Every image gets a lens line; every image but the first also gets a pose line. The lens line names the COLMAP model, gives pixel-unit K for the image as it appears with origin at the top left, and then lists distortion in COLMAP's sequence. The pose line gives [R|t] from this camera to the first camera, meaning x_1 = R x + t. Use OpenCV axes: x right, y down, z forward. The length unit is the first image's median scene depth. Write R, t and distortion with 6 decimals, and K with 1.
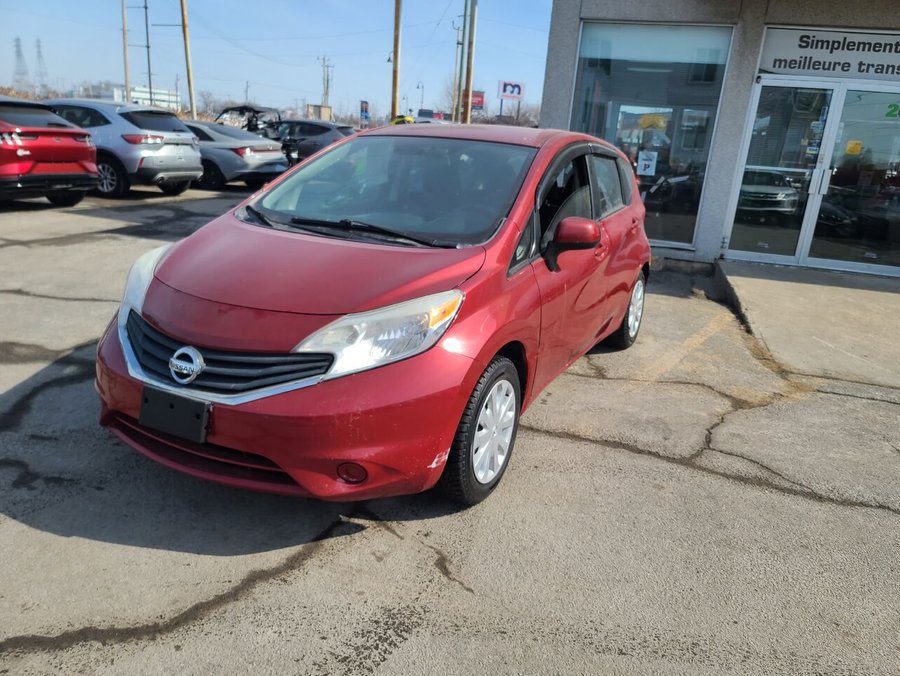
lens RADIAL K [[677.8, 0, 464.6], [0, 677.8, 342.1], [0, 0, 1]] dist [0.061926, -0.046109]
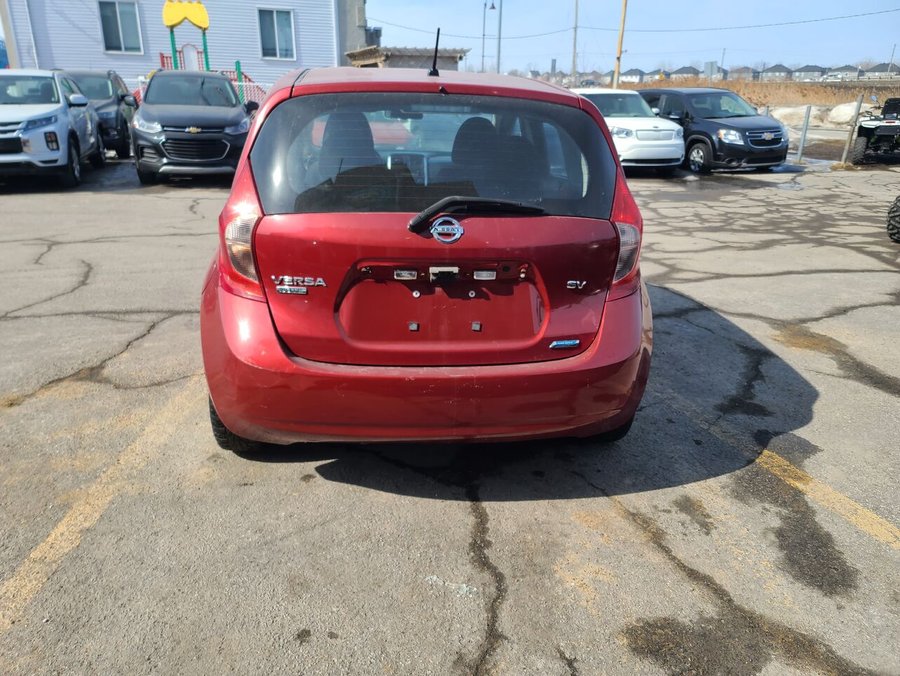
lens RADIAL K [[666.1, 0, 445.7], [0, 666.1, 338.3], [0, 0, 1]] dist [0.041087, -0.005971]
pose [[-0.839374, 0.095497, -0.535099, 0.559704], [-0.231289, 0.828127, 0.510599, -0.557856], [0.491891, 0.552346, -0.673021, 2.064130]]
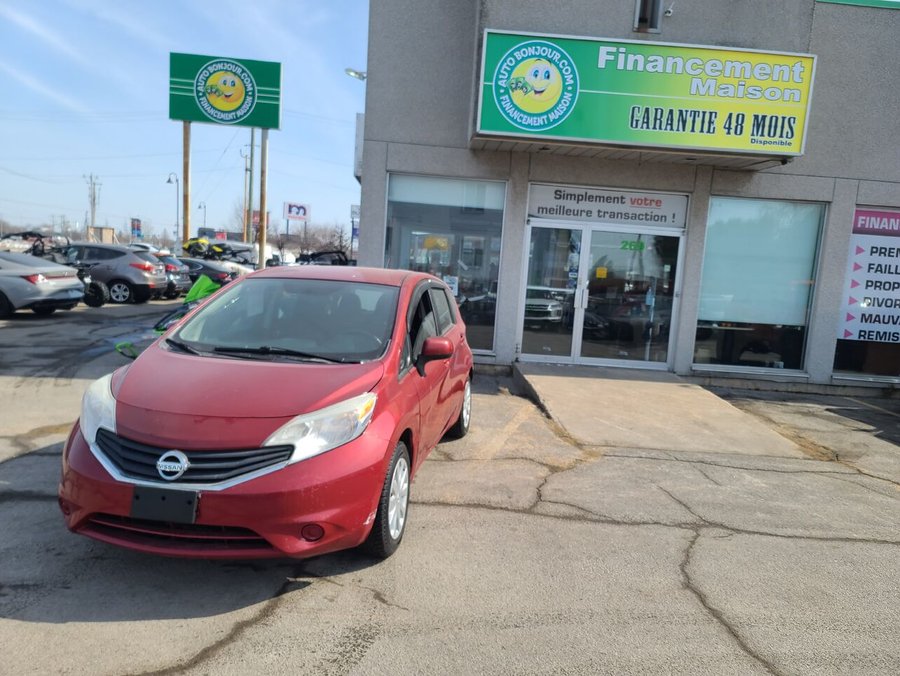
lens RADIAL K [[677.8, 0, 464.6], [0, 677.8, 342.1], [0, 0, 1]] dist [0.061926, -0.046109]
pose [[0.953358, -0.045606, 0.298377, -0.169808], [0.093291, 0.984641, -0.147579, 0.031097], [-0.287064, 0.168532, 0.942970, -0.271687]]
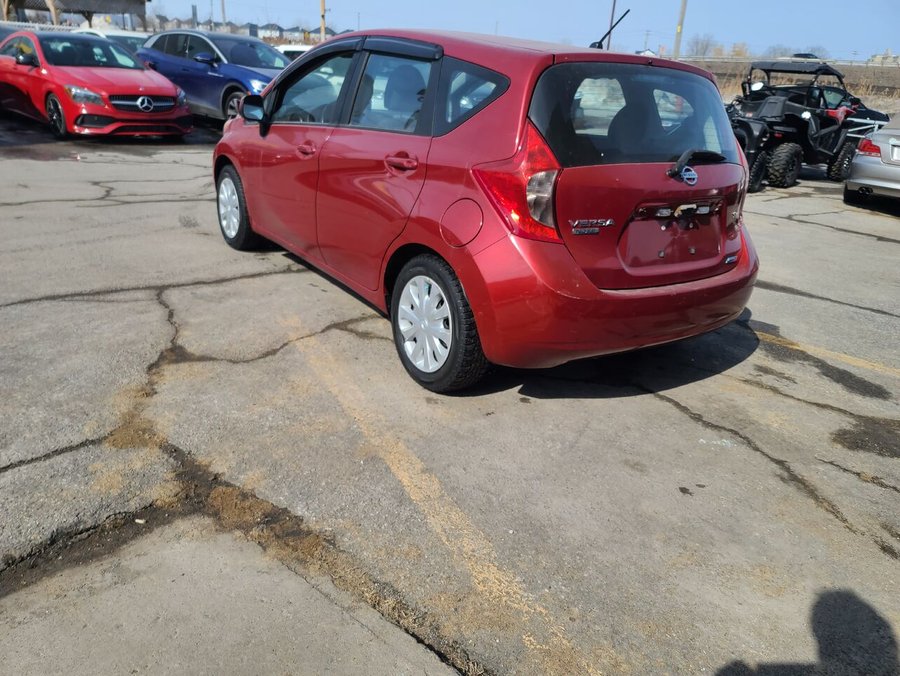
lens RADIAL K [[666.1, 0, 445.7], [0, 666.1, 338.3], [0, 0, 1]] dist [0.041087, -0.005971]
pose [[-0.489022, 0.220096, -0.844047, 1.046334], [-0.346714, 0.838871, 0.419624, -0.408372], [0.800404, 0.497849, -0.333916, 1.746775]]
